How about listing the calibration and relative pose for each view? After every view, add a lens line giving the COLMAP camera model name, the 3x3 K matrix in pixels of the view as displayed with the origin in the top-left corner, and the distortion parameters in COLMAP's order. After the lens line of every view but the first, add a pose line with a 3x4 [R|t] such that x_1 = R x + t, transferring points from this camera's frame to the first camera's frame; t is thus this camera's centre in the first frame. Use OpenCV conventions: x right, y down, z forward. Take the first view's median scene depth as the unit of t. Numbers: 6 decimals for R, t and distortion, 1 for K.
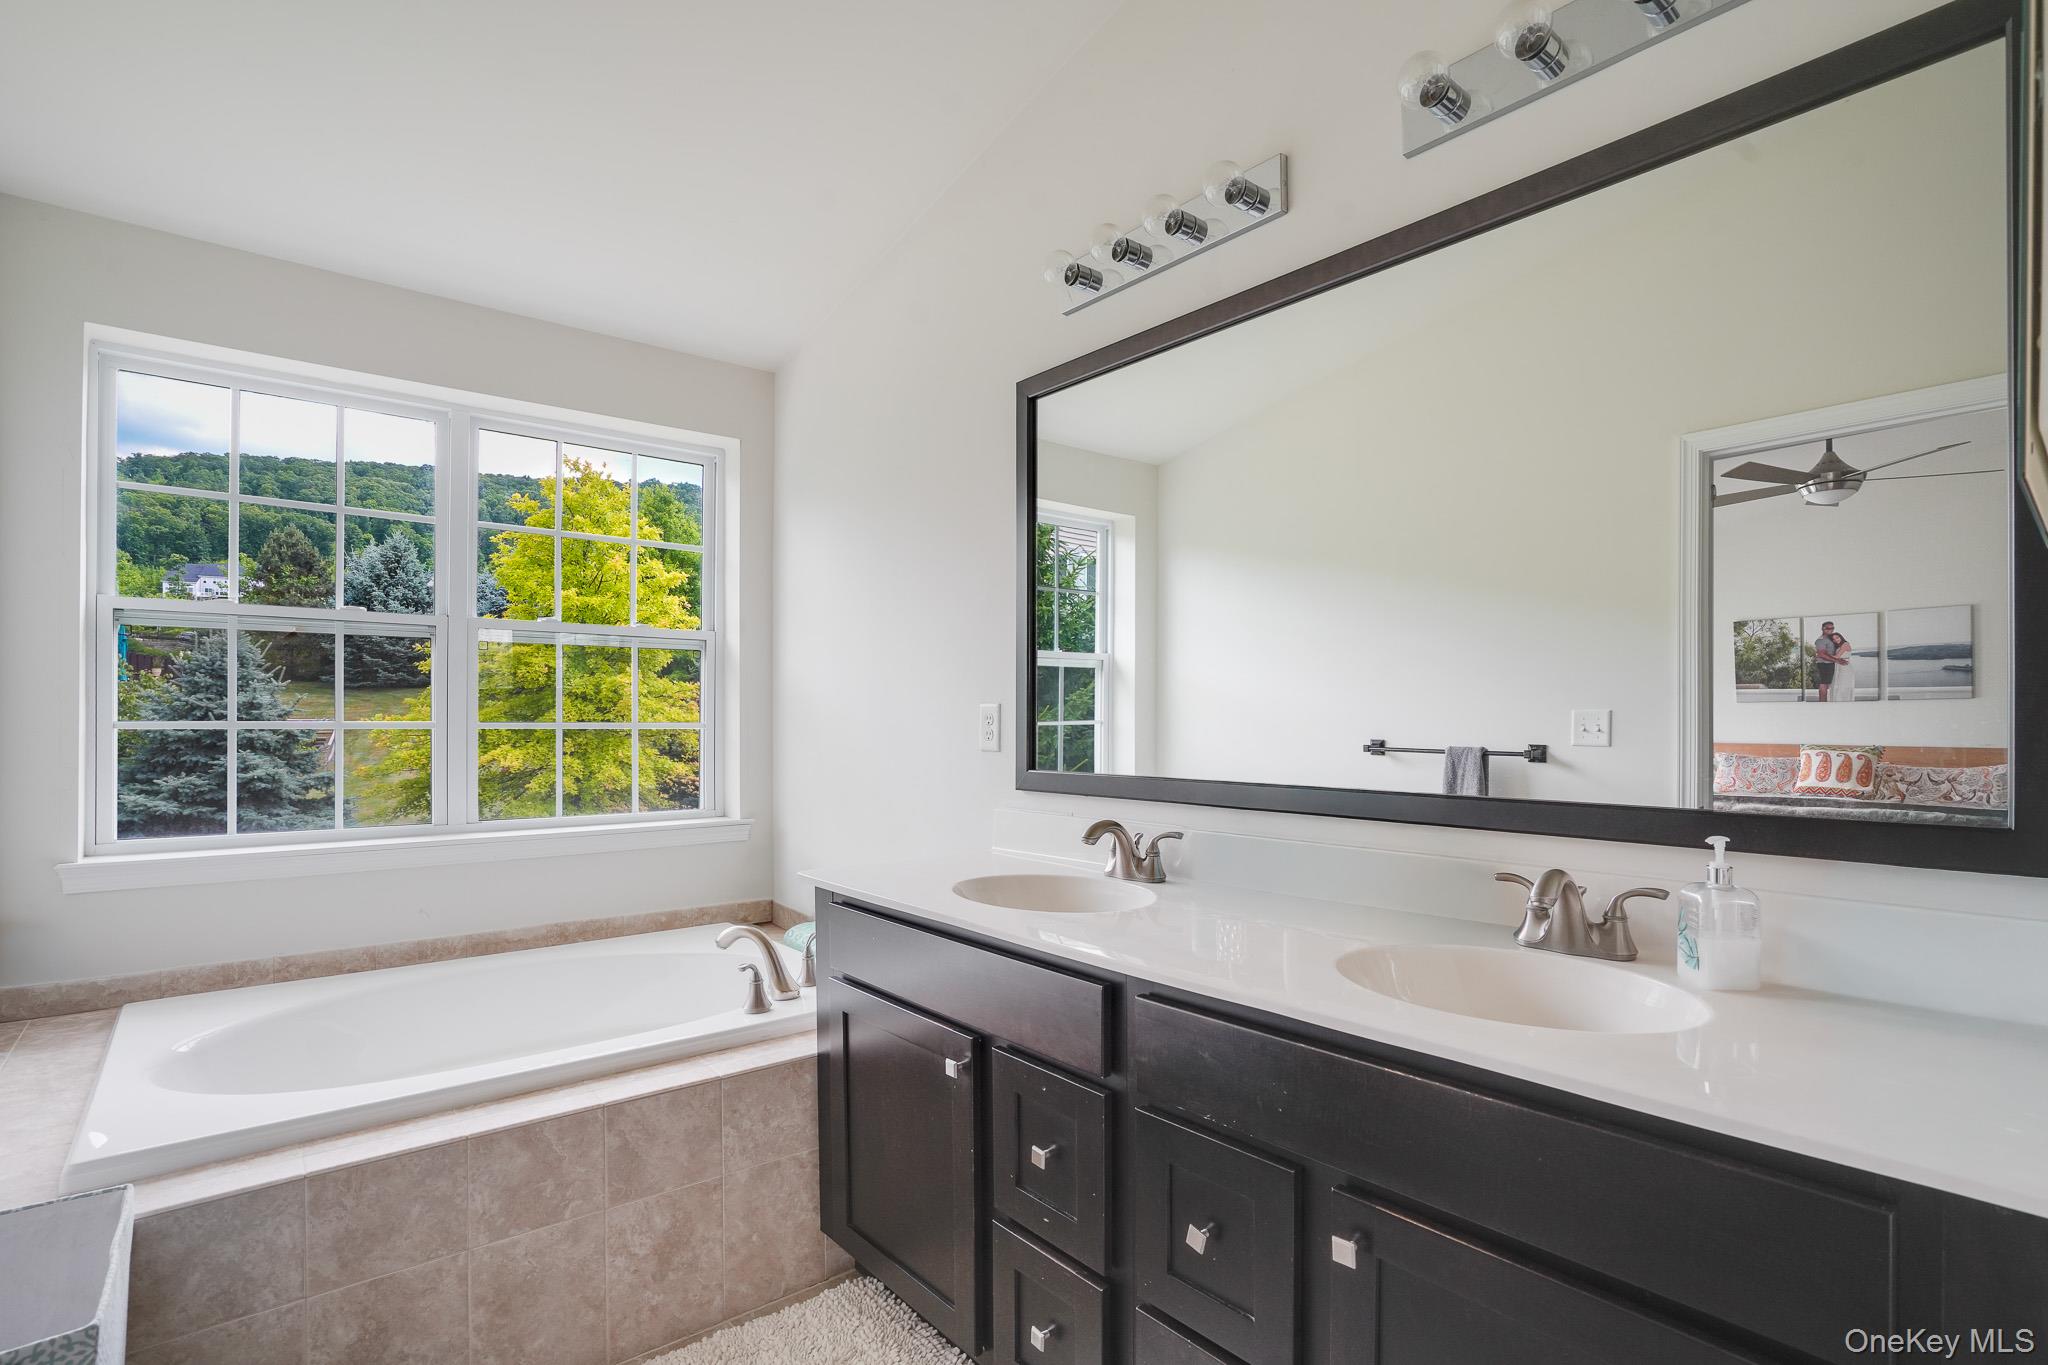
lens RADIAL K [[988.1, 0, 1017.2], [0, 988.1, 707.8], [0, 0, 1]] dist [-0.064175, 0.032281]
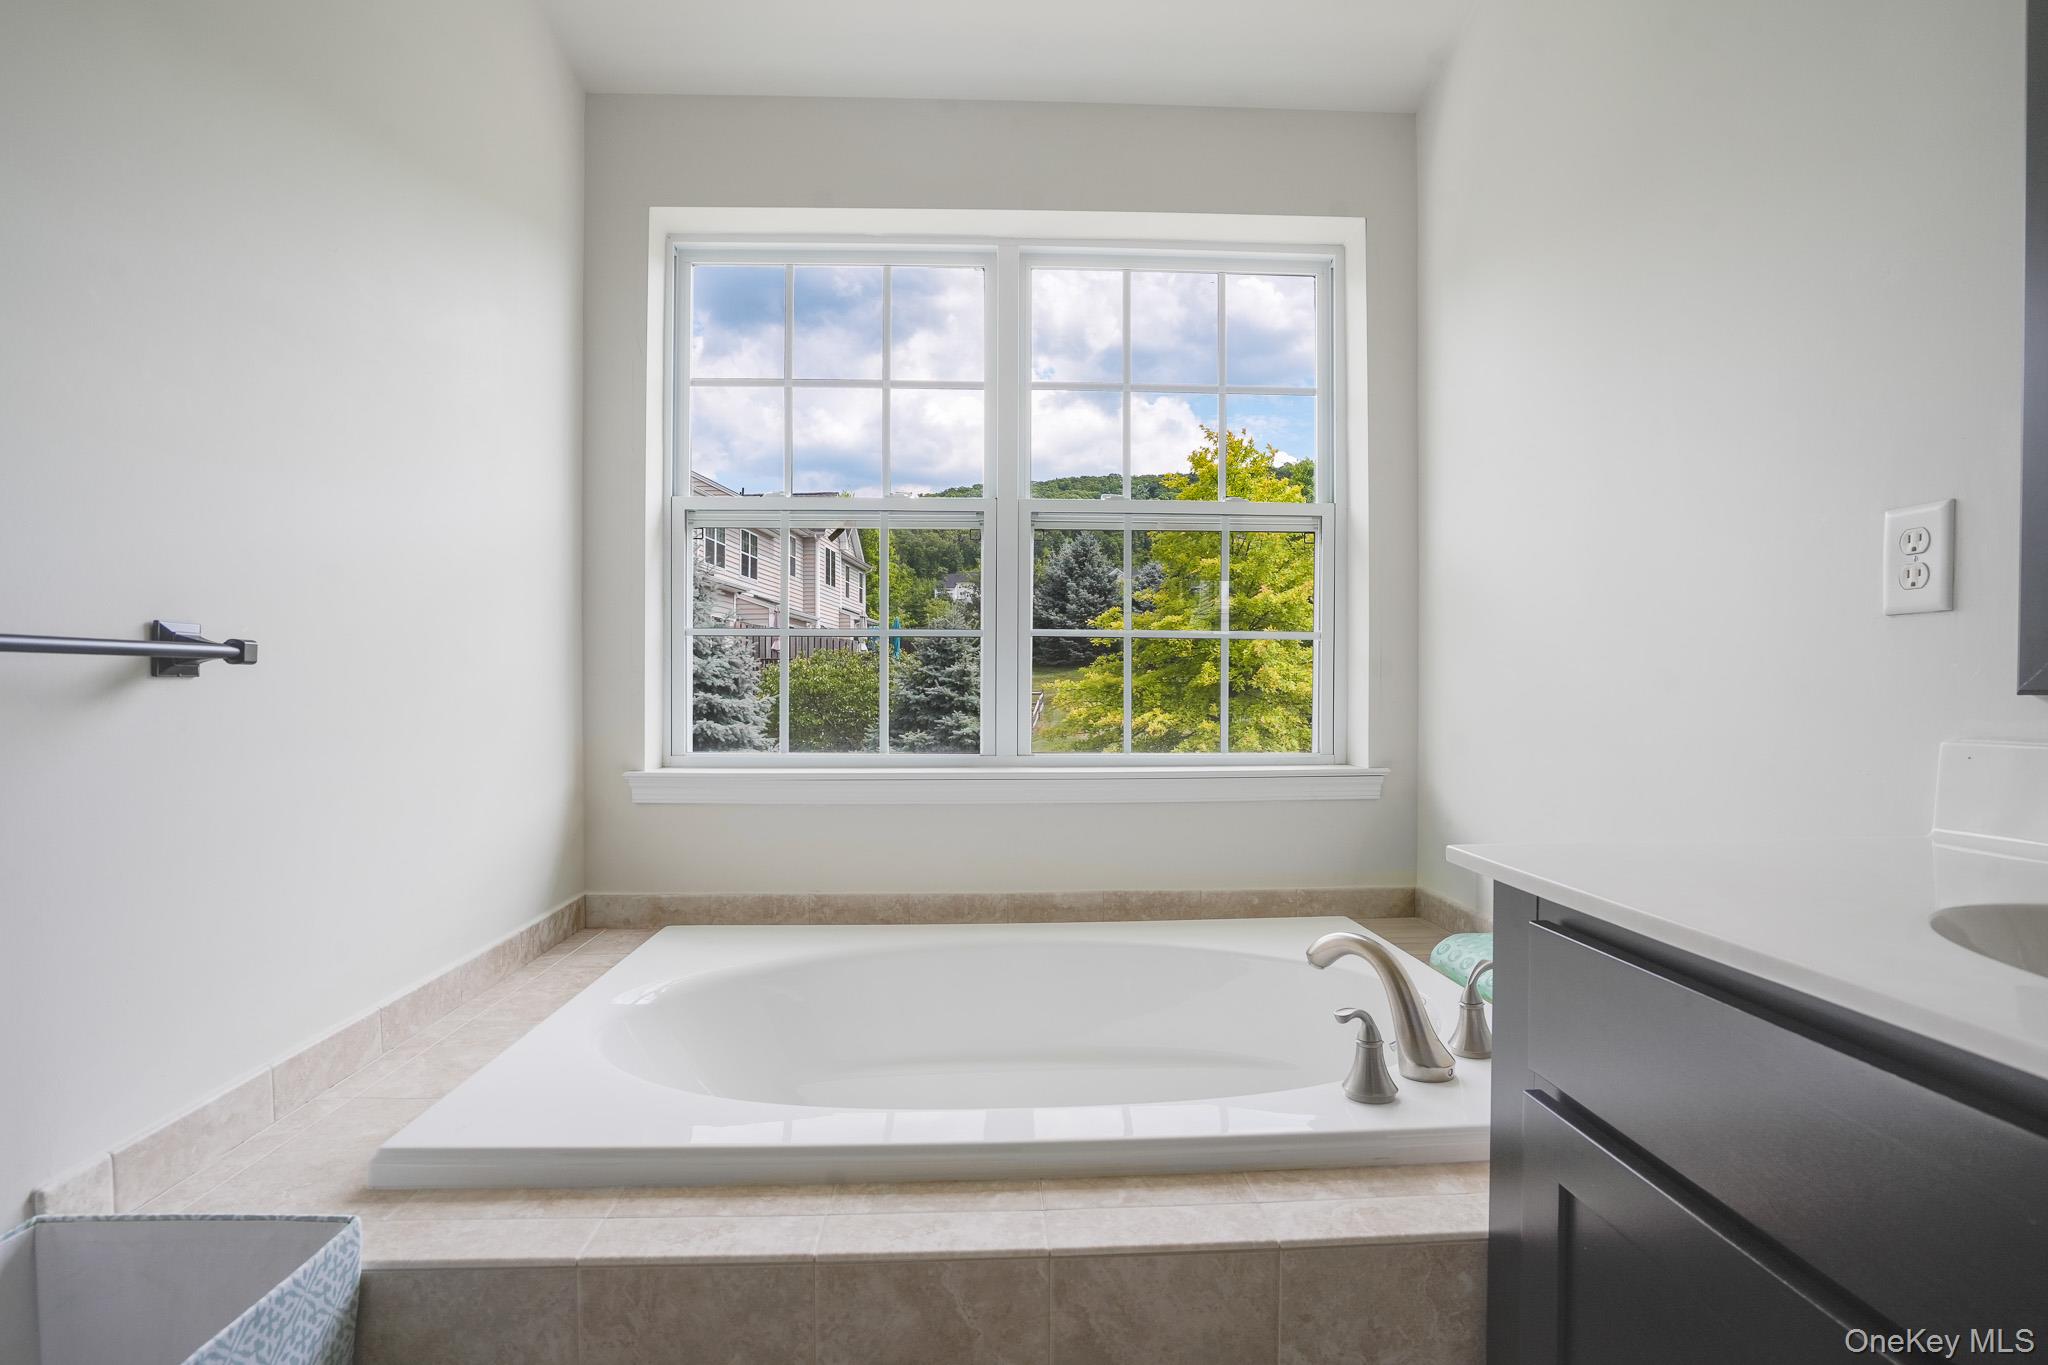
lens RADIAL K [[988.1, 0, 1017.2], [0, 988.1, 707.8], [0, 0, 1]] dist [-0.064175, 0.032281]
pose [[0.799646, 0.008648, -0.600410, -0.092614], [0.006106, 0.999728, 0.022531, 0.074647], [0.600441, -0.021683, 0.799375, 0.420729]]
